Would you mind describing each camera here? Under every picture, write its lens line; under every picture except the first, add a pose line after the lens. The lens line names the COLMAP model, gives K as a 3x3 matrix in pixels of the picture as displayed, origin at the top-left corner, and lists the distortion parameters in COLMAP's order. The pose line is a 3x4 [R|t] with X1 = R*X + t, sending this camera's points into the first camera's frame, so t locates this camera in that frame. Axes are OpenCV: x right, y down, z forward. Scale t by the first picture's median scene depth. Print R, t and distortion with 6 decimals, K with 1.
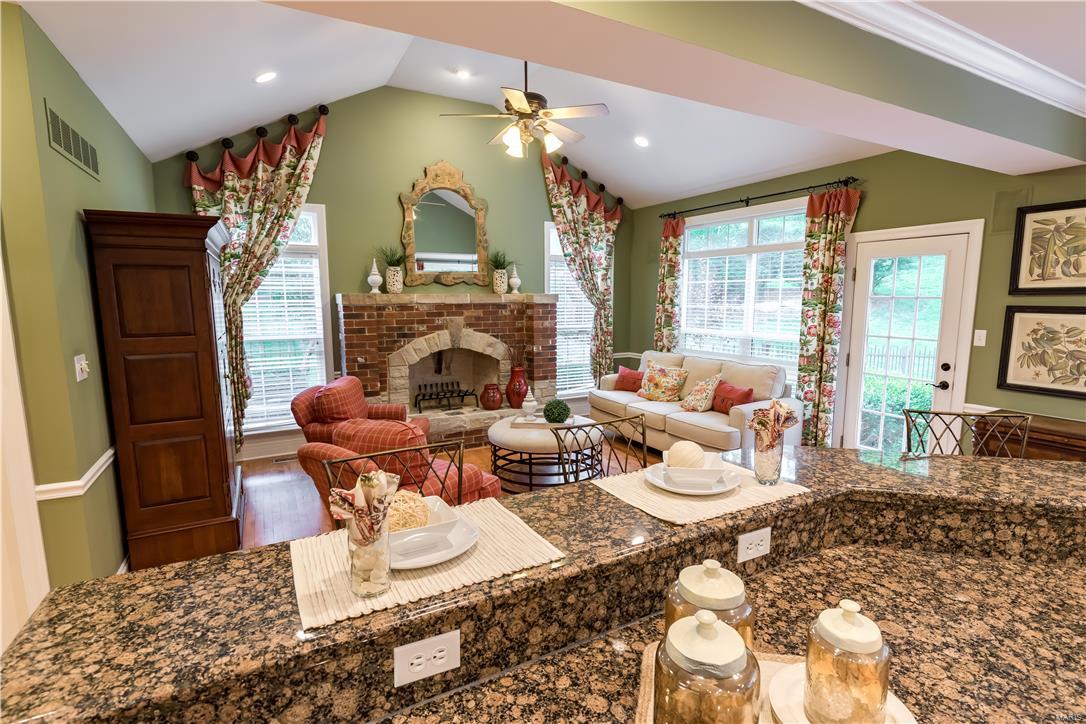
lens RADIAL K [[532.6, 0, 549.3], [0, 532.6, 364.7], [0, 0, 1]] dist [0.000684, -0.000529]
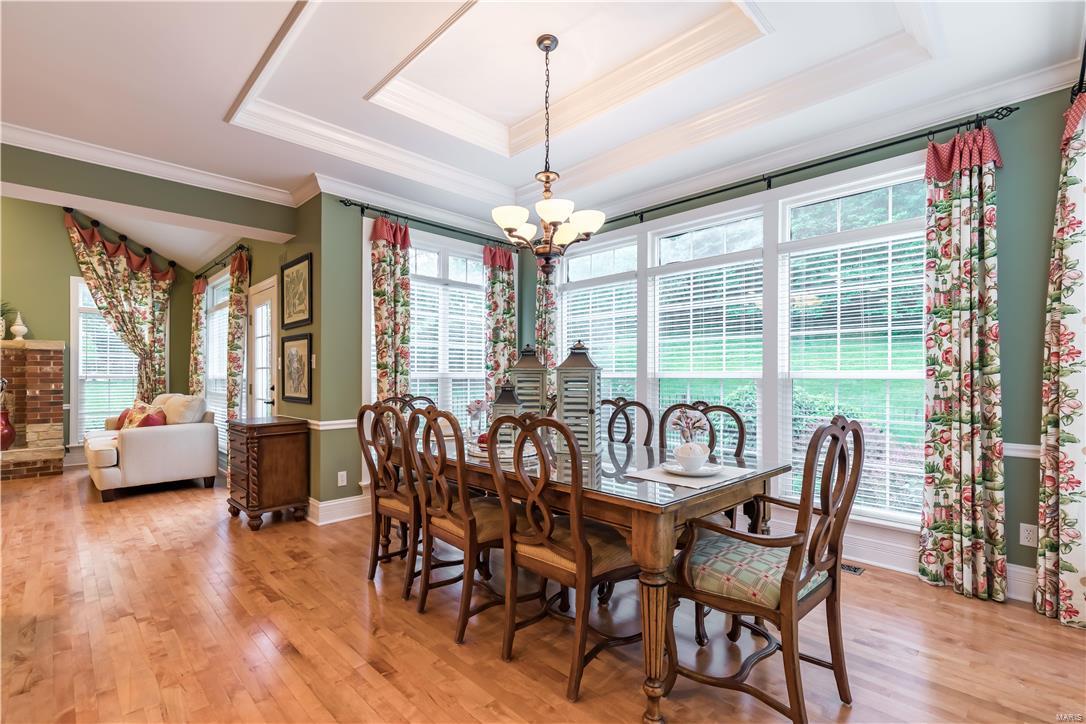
lens RADIAL K [[499.3, 0, 541.5], [0, 499.3, 372.0], [0, 0, 1]] dist [0.010081, 0.000667]
pose [[0.963243, 0.000586, 0.268630, 0.683226], [0.035967, 0.990712, -0.131130, 0.096630], [-0.266212, 0.135972, 0.954276, -0.210149]]
